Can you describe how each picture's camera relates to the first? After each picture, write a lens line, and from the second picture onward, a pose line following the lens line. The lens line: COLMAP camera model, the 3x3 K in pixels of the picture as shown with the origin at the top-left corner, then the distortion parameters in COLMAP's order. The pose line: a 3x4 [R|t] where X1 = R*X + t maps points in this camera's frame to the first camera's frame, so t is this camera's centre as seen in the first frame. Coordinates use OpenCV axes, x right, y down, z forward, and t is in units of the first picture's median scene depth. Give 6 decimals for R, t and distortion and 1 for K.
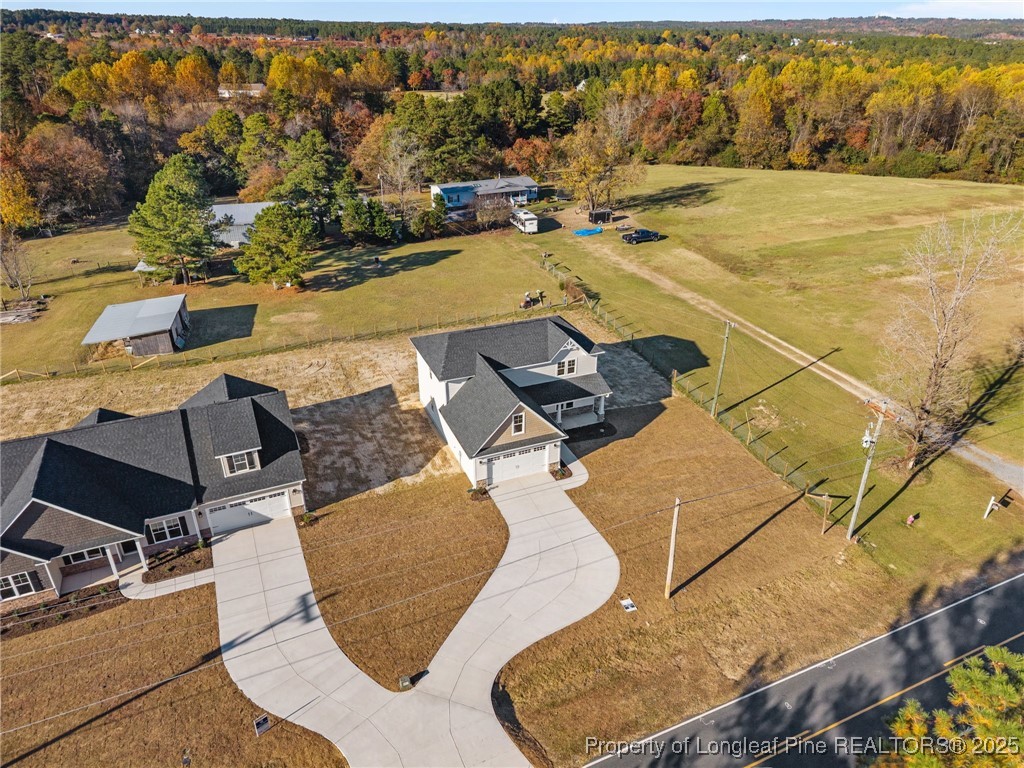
lens RADIAL K [[665.4, 0, 512.0], [0, 665.4, 384.0], [0, 0, 1]] dist [-0.002218, -0.001786]
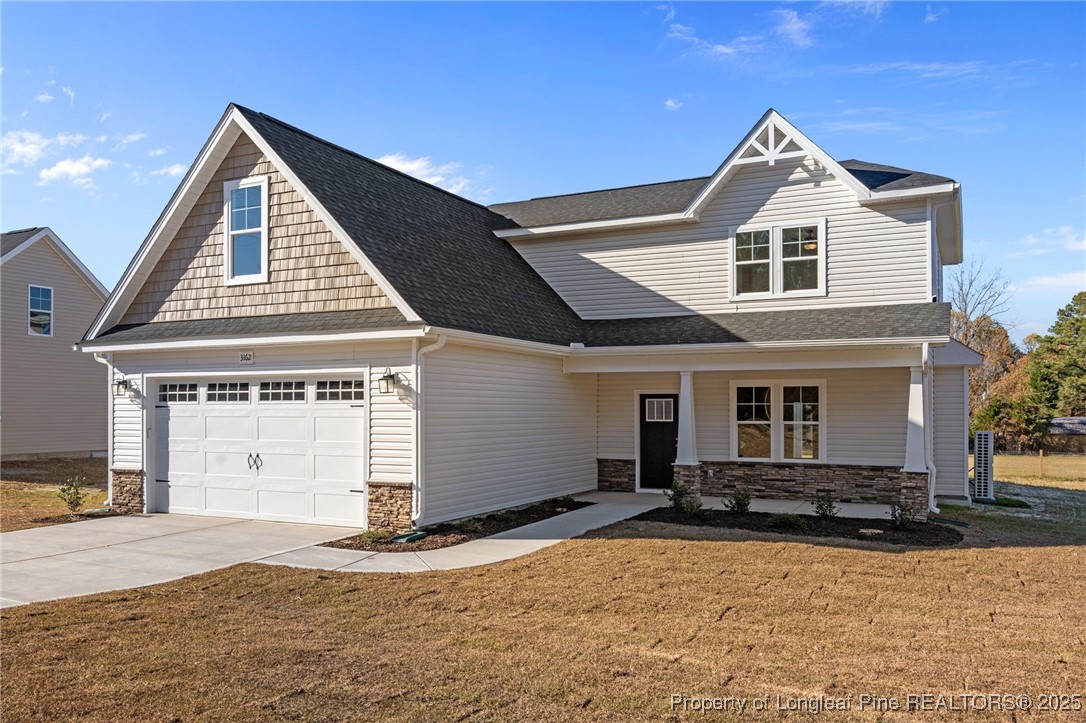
lens RADIAL K [[836.5, 0, 543.0], [0, 836.5, 361.5], [0, 0, 1]] dist [0.000102, 0.000130]
pose [[0.651235, -0.022198, -0.758552, 0.291050], [-0.353171, 0.875864, -0.328836, 0.155495], [0.671687, 0.482048, 0.562553, 0.905721]]
